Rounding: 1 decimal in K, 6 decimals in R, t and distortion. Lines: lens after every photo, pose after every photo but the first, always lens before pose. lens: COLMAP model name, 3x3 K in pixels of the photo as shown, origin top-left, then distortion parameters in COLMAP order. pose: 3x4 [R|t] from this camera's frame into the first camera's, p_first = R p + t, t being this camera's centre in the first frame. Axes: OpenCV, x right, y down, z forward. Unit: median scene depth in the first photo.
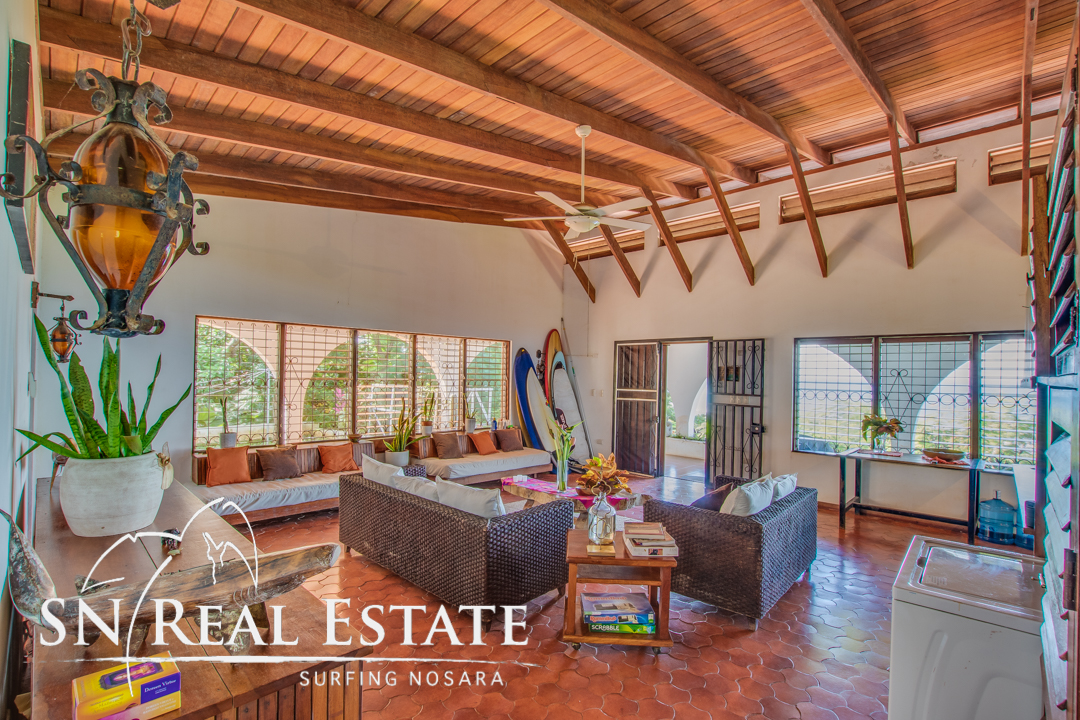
lens RADIAL K [[507.9, 0, 568.1], [0, 507.9, 374.8], [0, 0, 1]] dist [-0.001848, -0.000148]
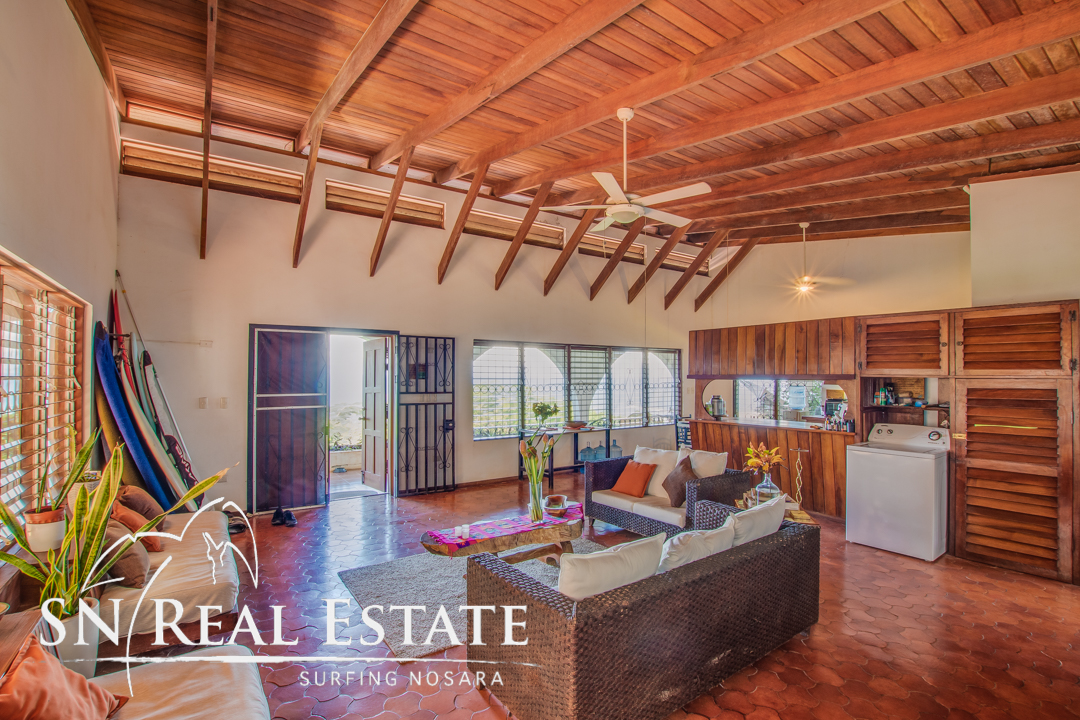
lens RADIAL K [[507.9, 0, 568.1], [0, 507.9, 374.8], [0, 0, 1]] dist [-0.001848, -0.000148]
pose [[0.210535, -0.015323, 0.977466, -0.571531], [0.001132, 0.999880, 0.015430, -0.010665], [-0.977586, -0.002142, 0.210527, 0.531933]]
